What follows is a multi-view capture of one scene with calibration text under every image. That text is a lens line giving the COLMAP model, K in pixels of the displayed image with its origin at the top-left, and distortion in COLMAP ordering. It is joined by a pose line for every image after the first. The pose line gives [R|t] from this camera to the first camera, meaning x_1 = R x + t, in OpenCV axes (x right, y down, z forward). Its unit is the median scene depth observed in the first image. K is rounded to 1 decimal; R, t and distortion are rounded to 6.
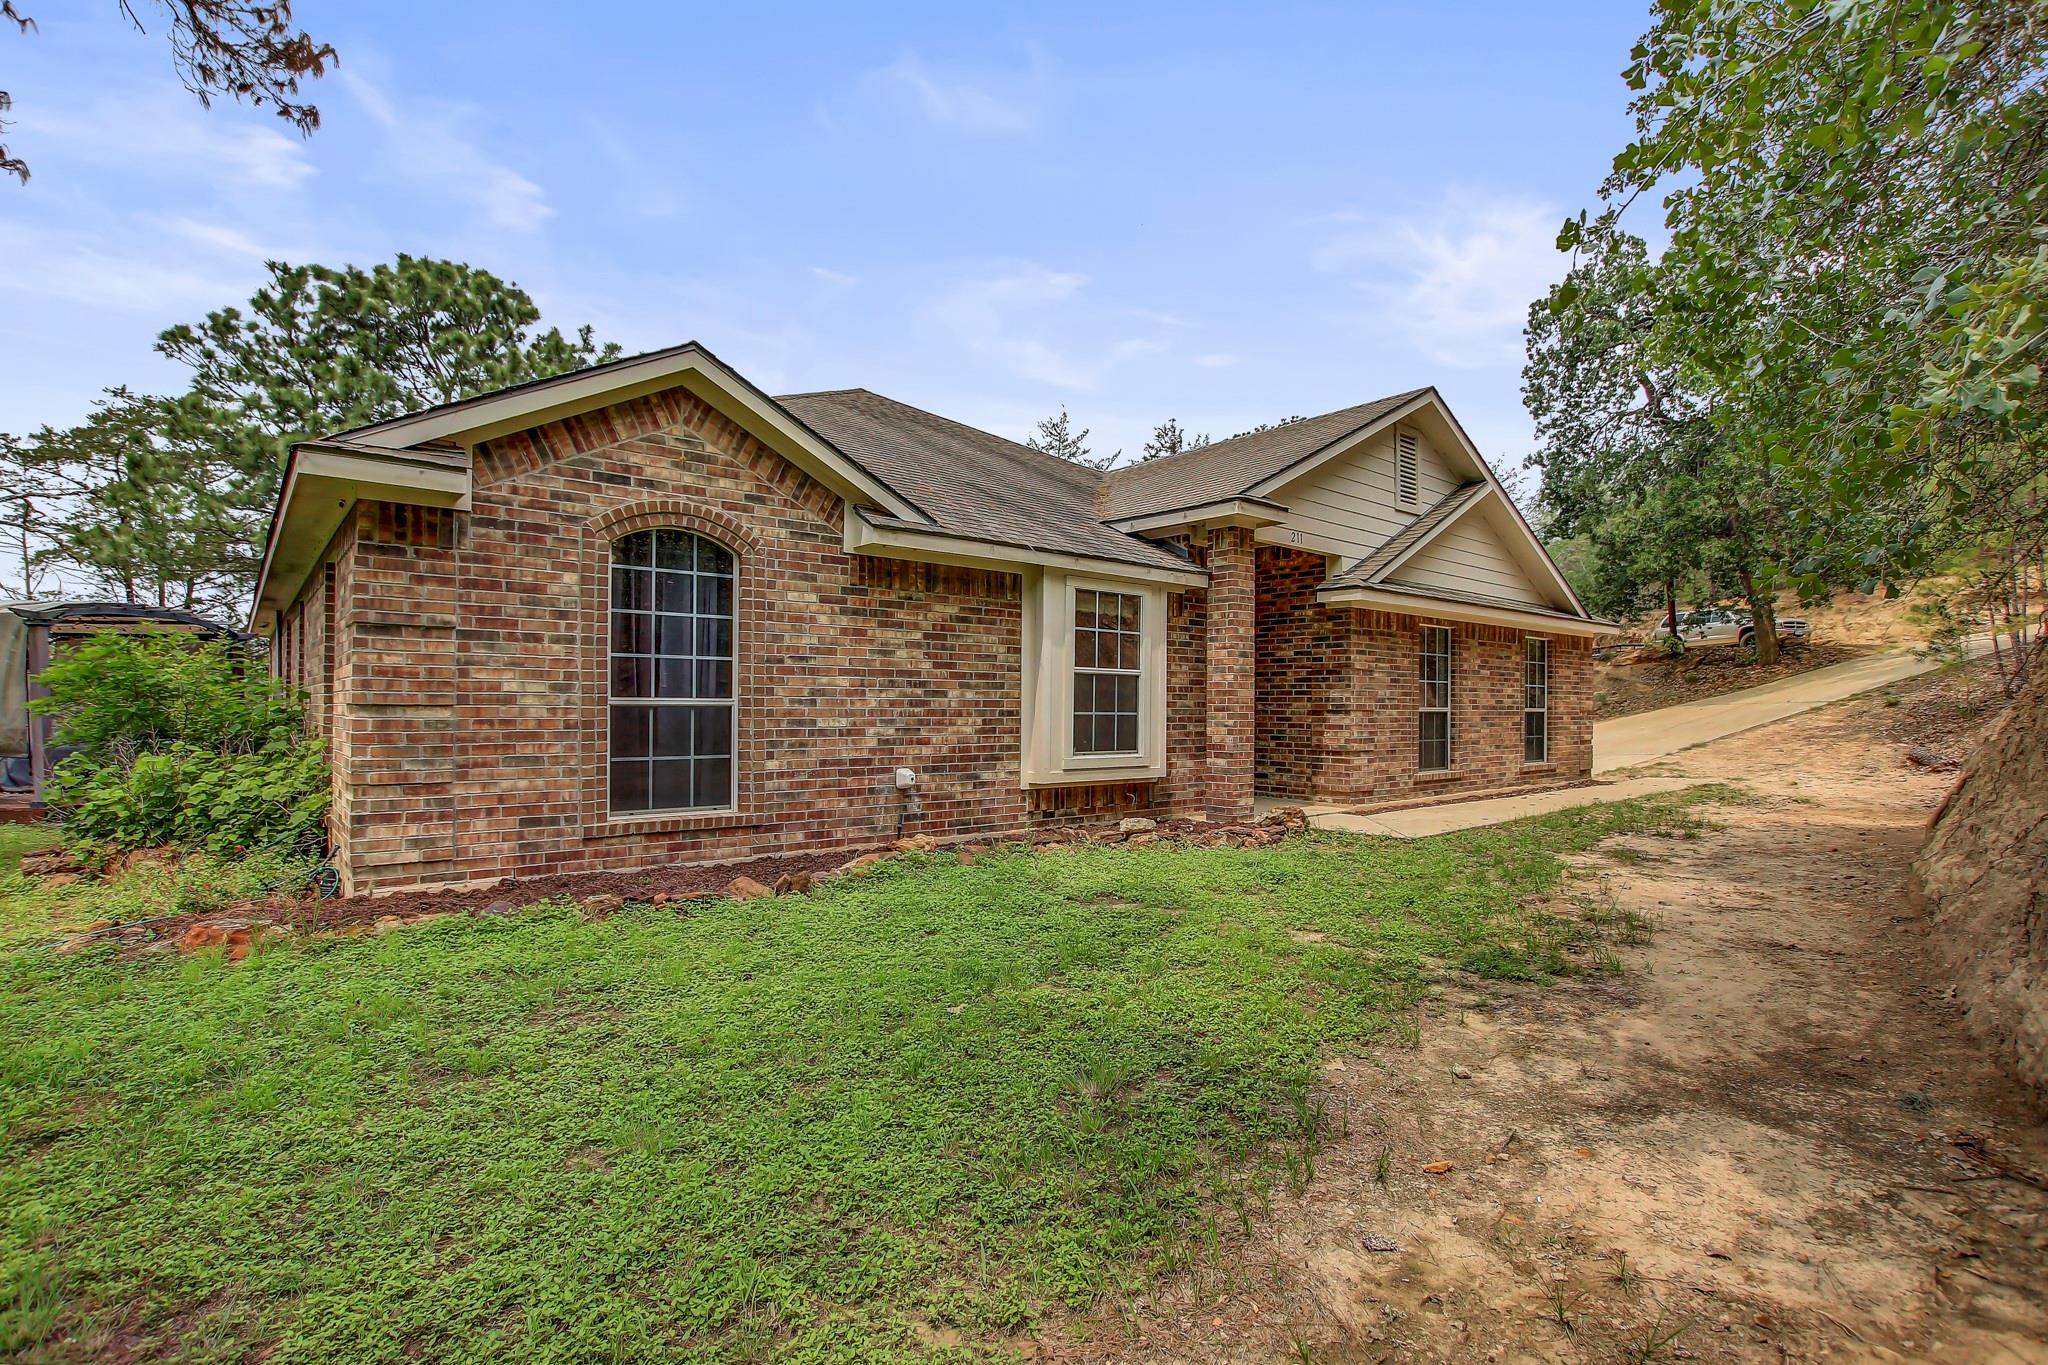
lens RADIAL K [[962.7, 0, 1024.3], [0, 962.7, 689.5], [0, 0, 1]] dist [-0.018057, -0.000404]
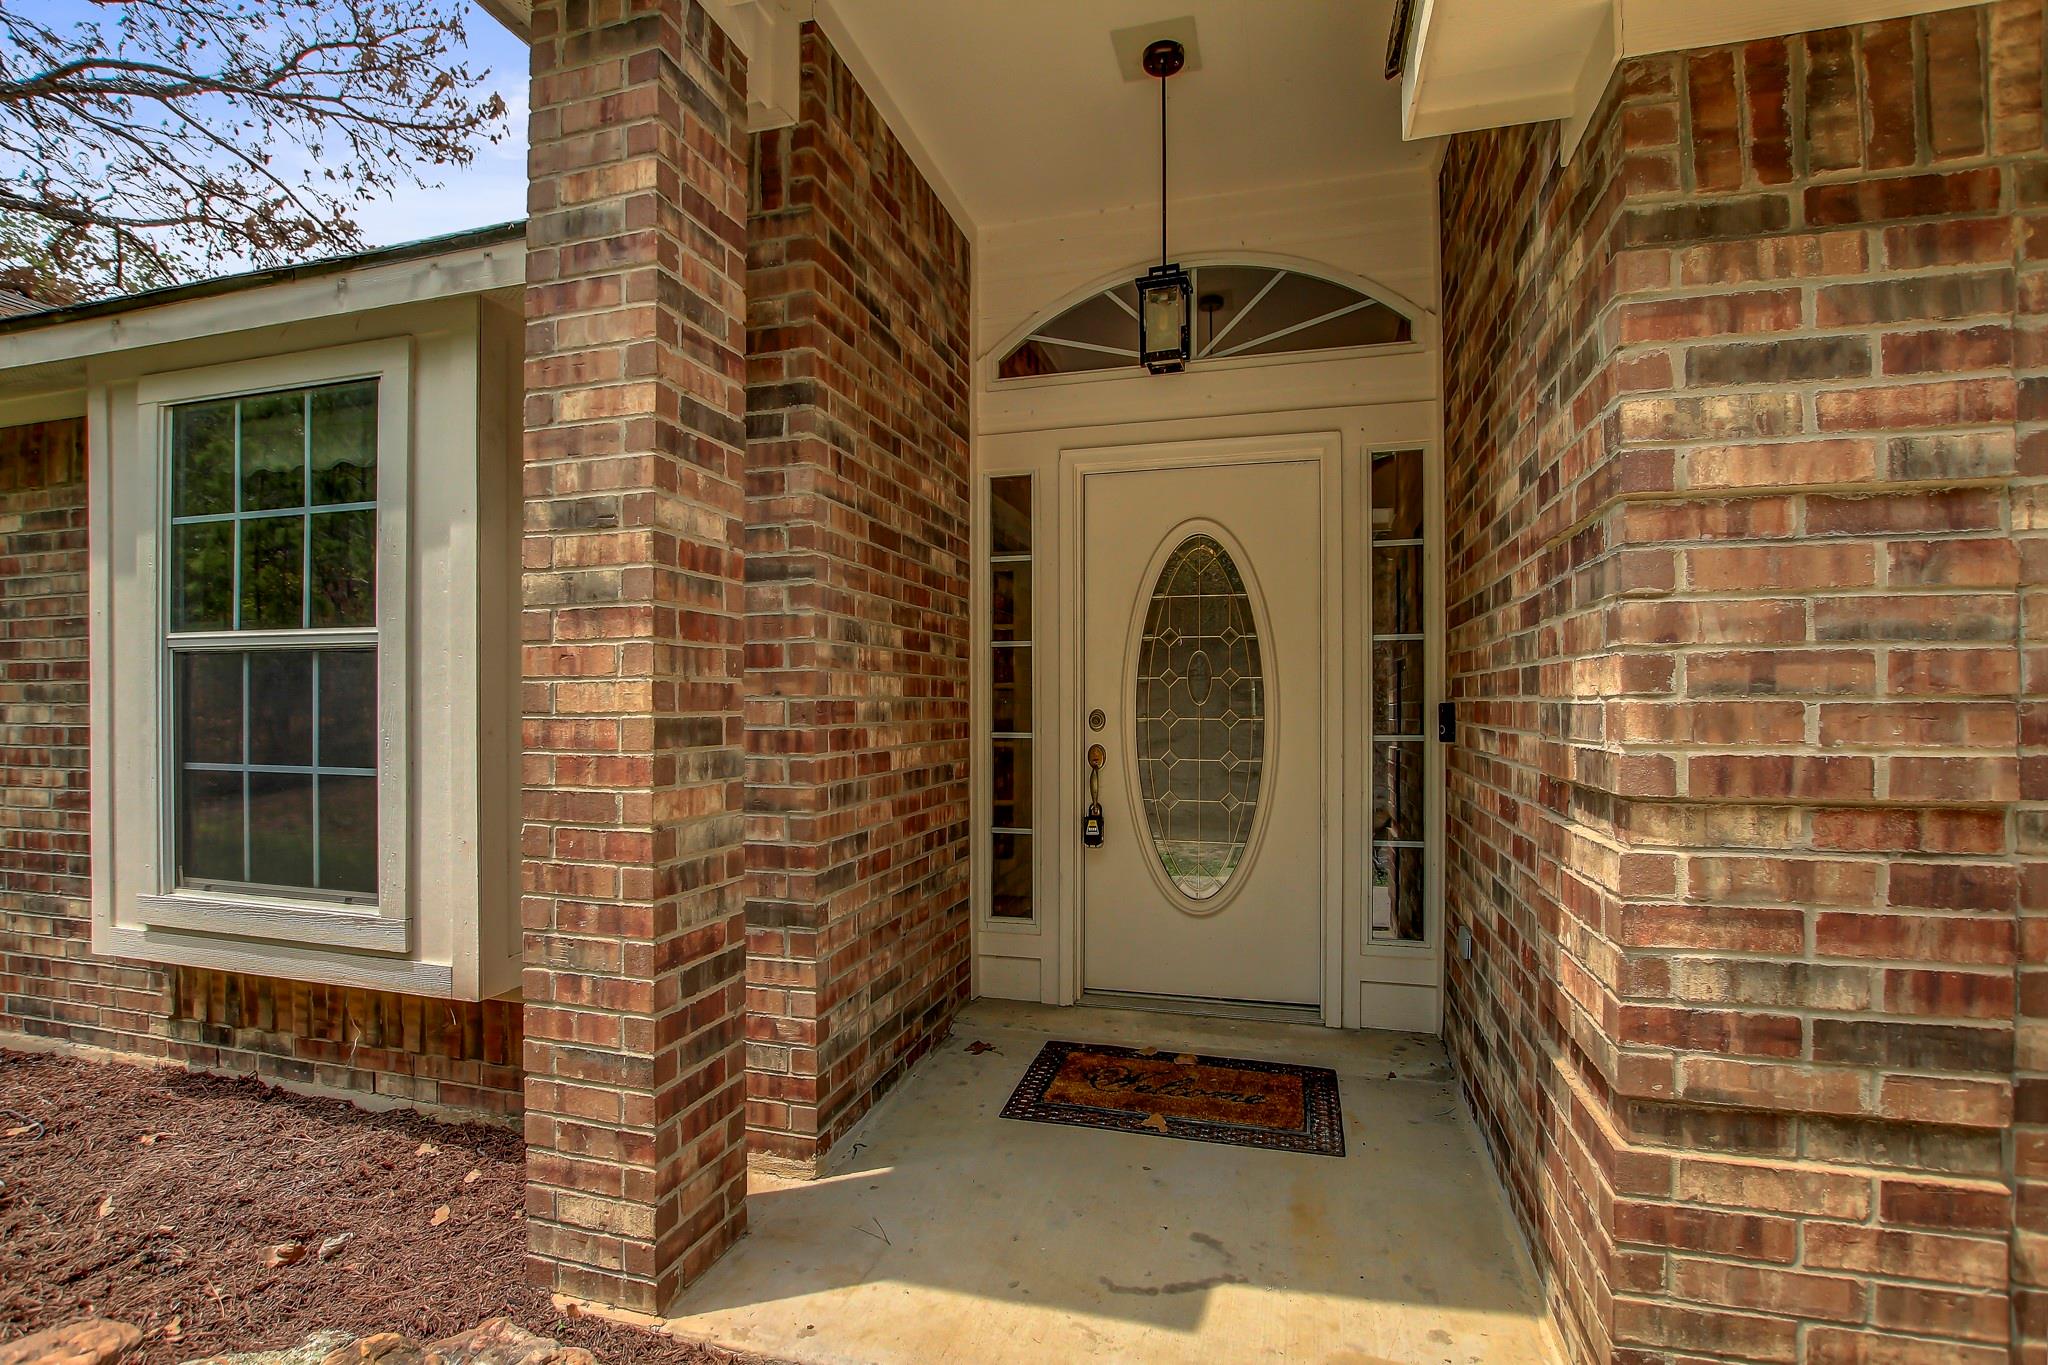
lens RADIAL K [[962.7, 0, 1019.8], [0, 962.7, 696.6], [0, 0, 1]] dist [-0.018057, -0.000404]
pose [[0.558041, -0.010101, -0.829752, 0.491027], [0.020727, 0.999784, 0.001769, 0.004809], [0.829554, -0.018185, 0.558130, 1.028920]]
